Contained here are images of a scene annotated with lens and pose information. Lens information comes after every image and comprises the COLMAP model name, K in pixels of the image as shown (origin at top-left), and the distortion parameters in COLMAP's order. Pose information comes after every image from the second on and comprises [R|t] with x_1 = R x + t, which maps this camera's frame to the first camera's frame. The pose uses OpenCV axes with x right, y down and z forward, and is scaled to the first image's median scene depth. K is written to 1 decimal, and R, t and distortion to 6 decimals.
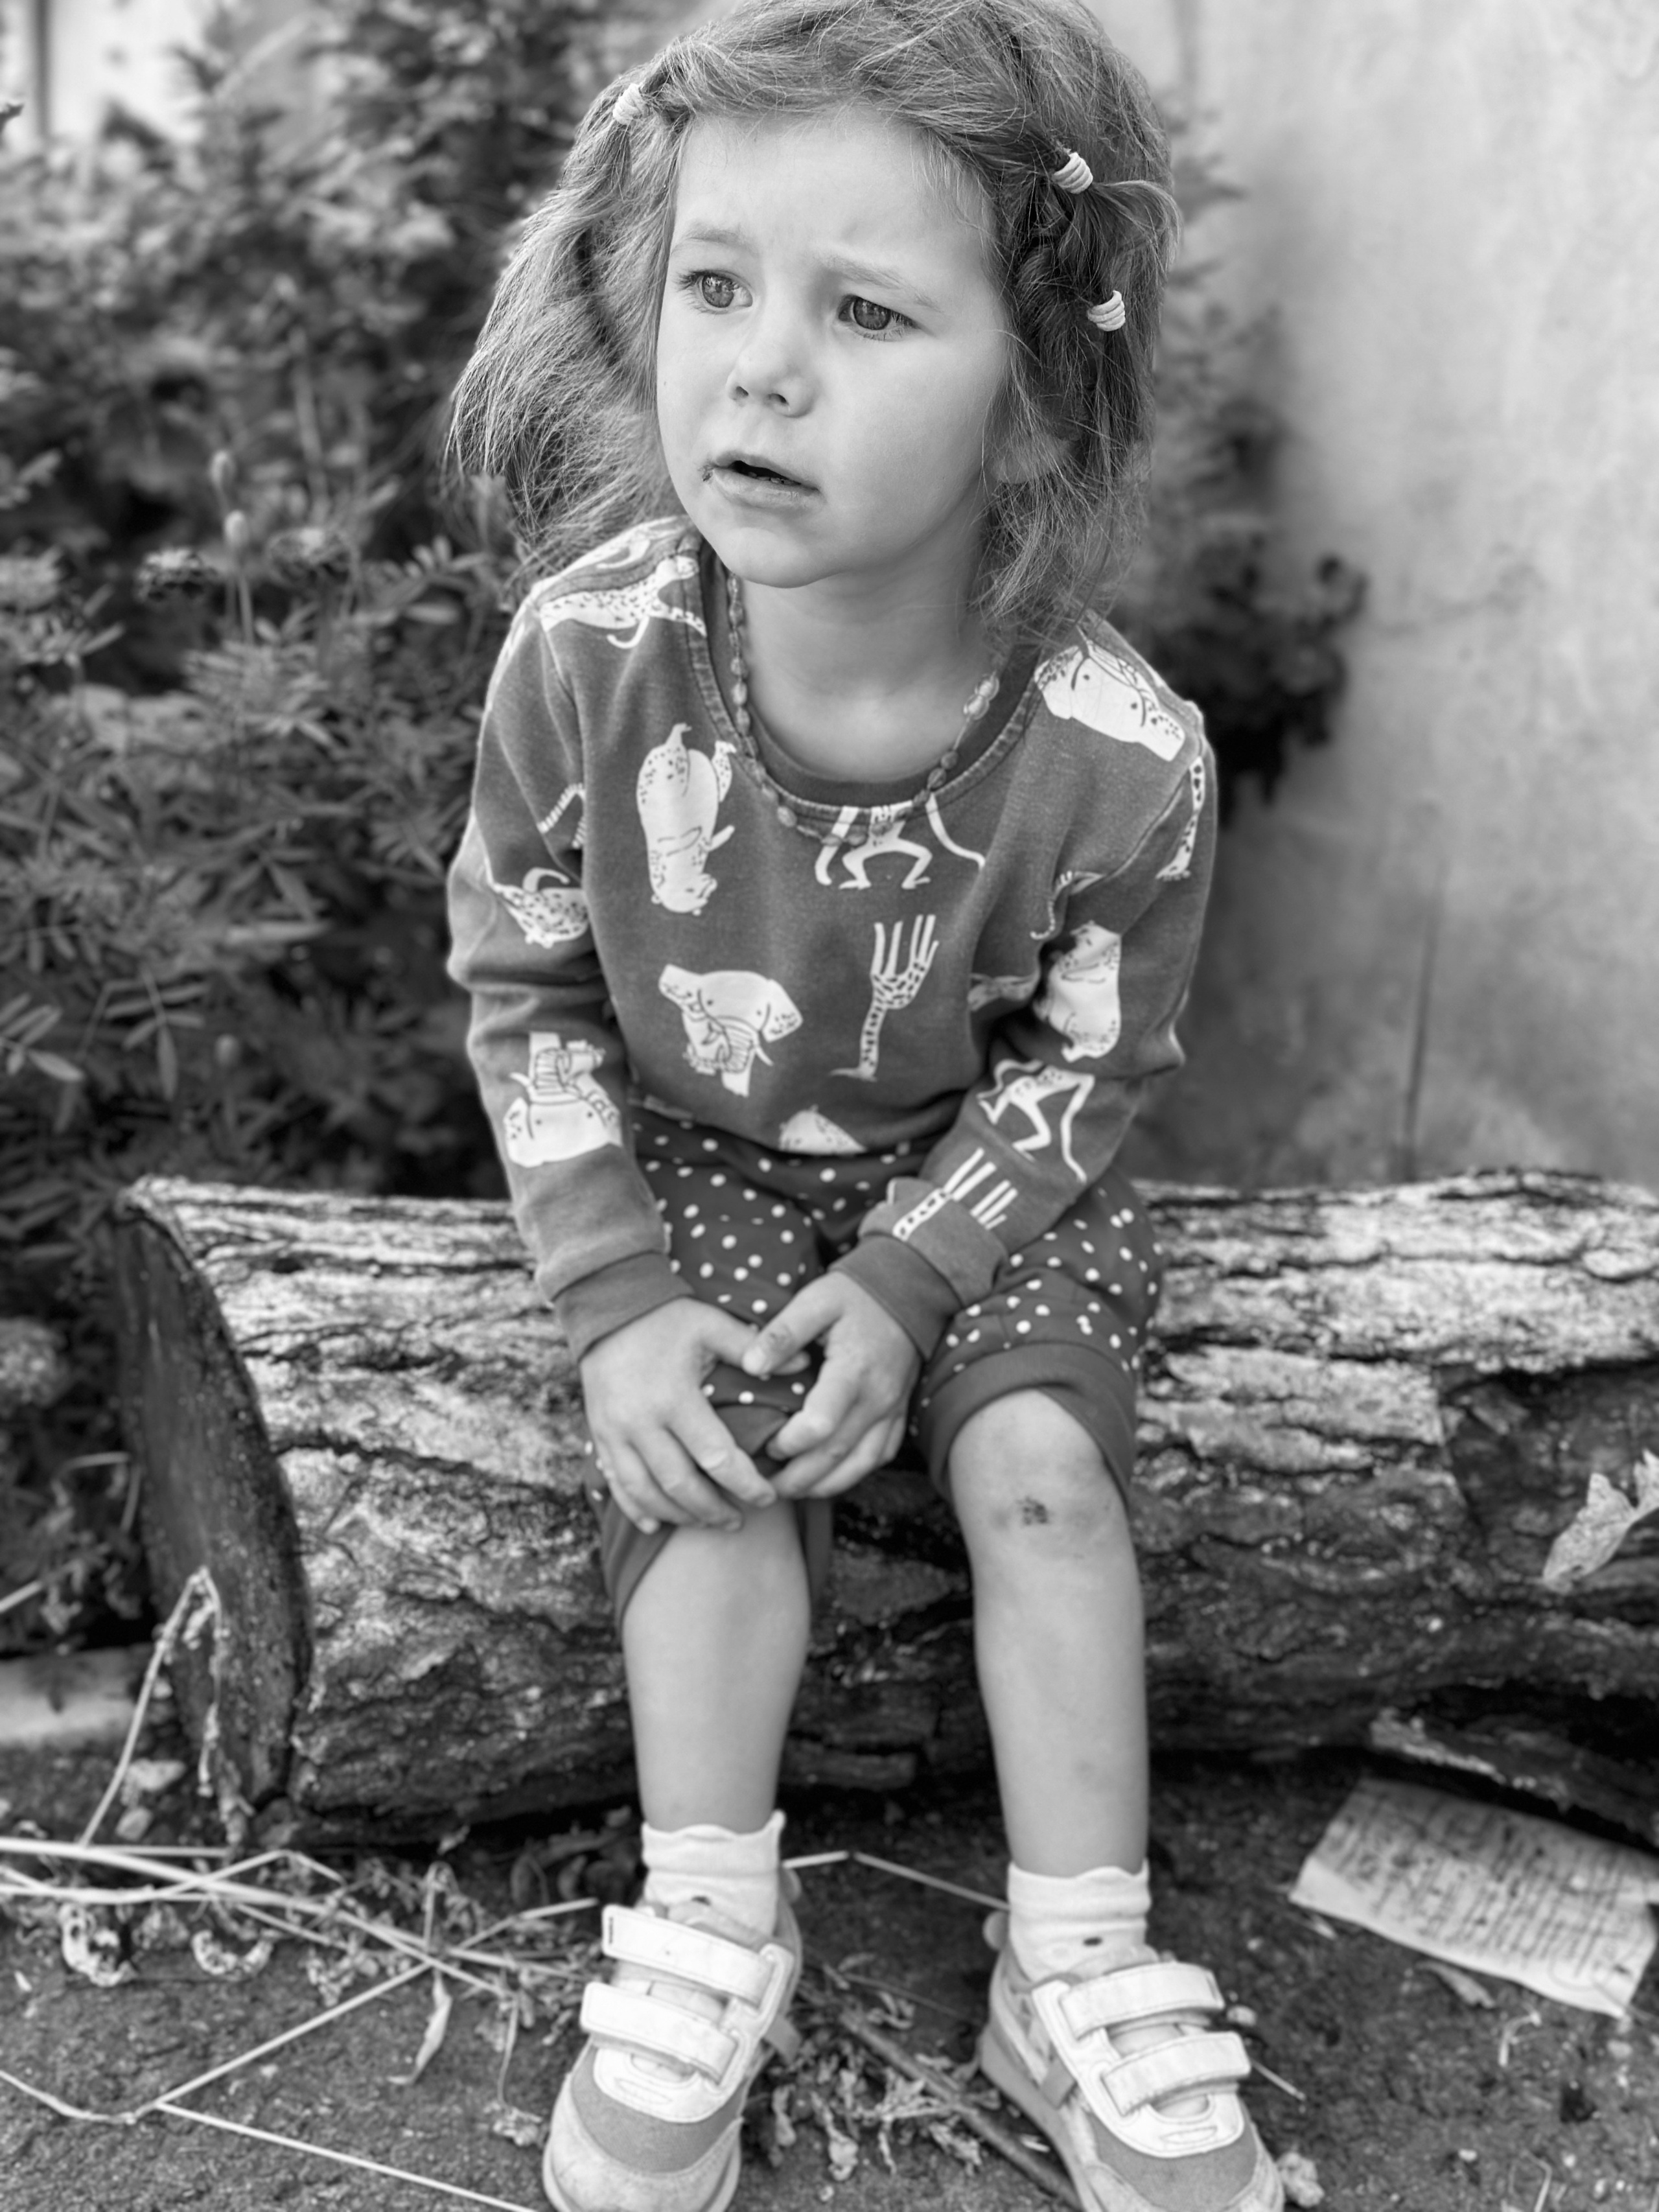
lens RADIAL K [[3269.0, 0, 776.7], [0, 3269.0, 1109.7], [0, 0, 1]] dist [0.176277, -0.135471]
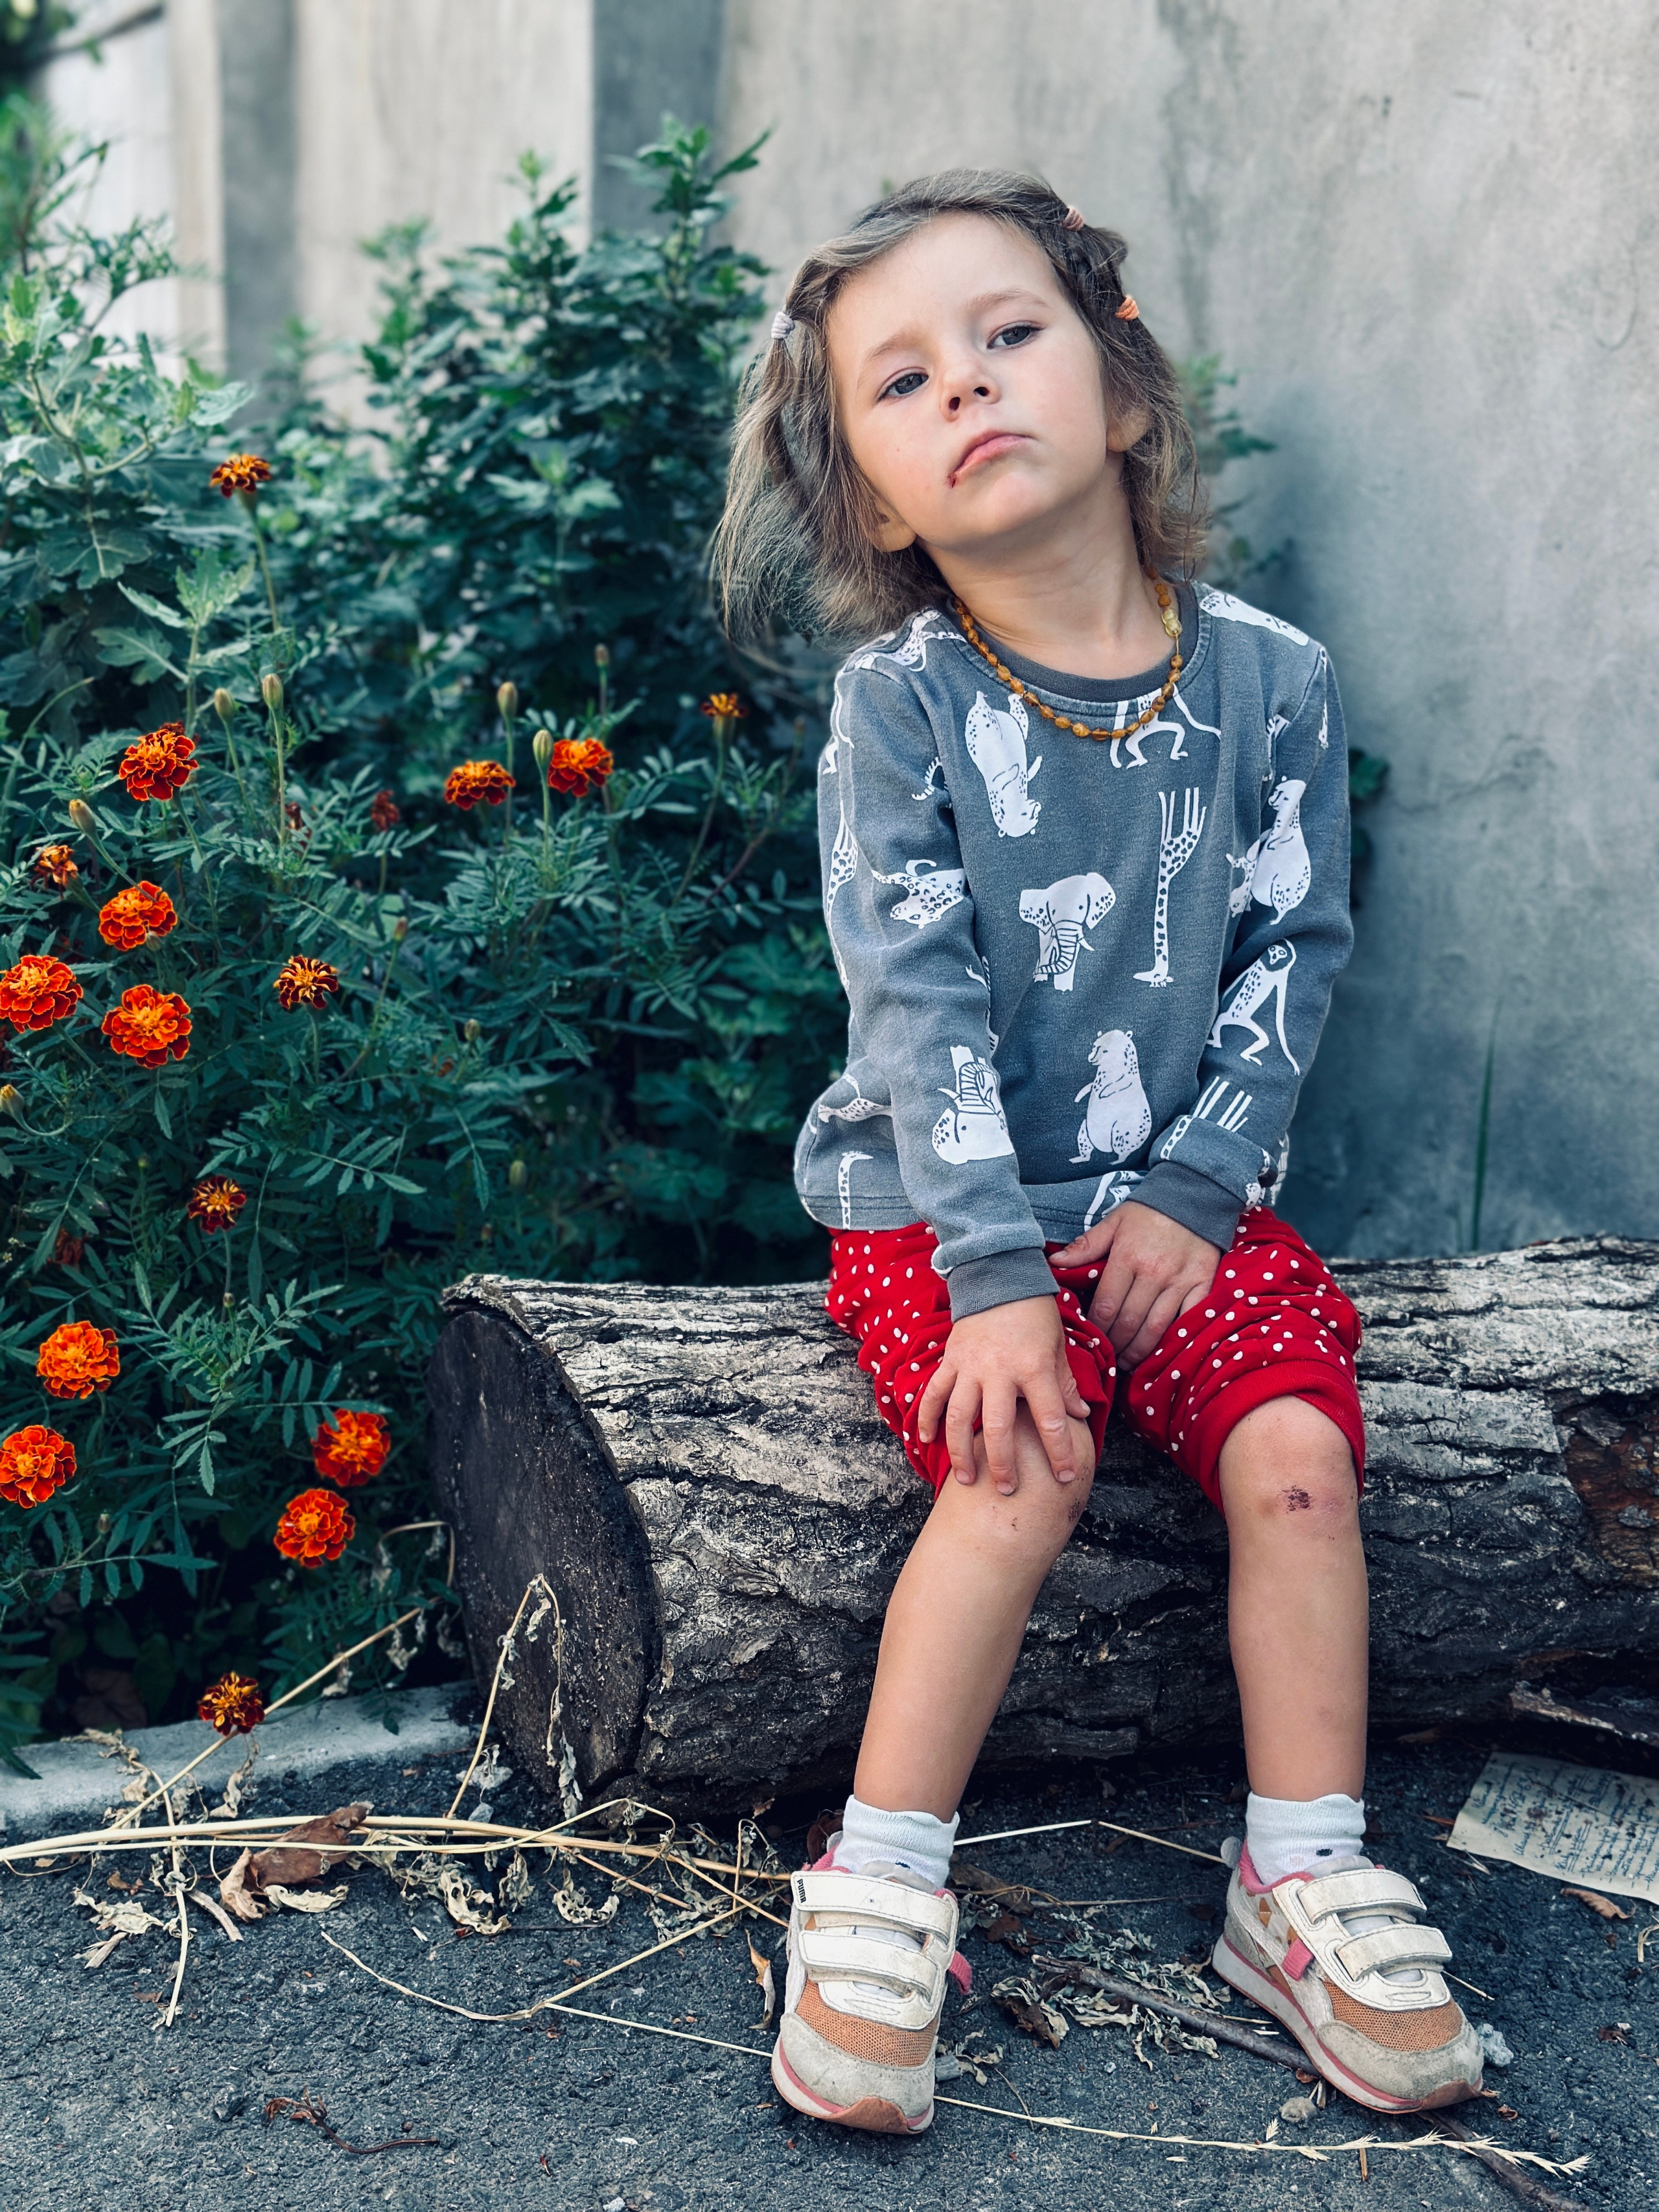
lens RADIAL K [[3269.0, 0, 776.7], [0, 3269.0, 1109.7], [0, 0, 1]] dist [0.176277, -0.135471]
pose [[0.998880, -0.032458, 0.034436, -0.124115], [0.034766, 0.997033, -0.068676, 0.048649], [-0.032105, 0.069796, 0.997045, -0.214071]]
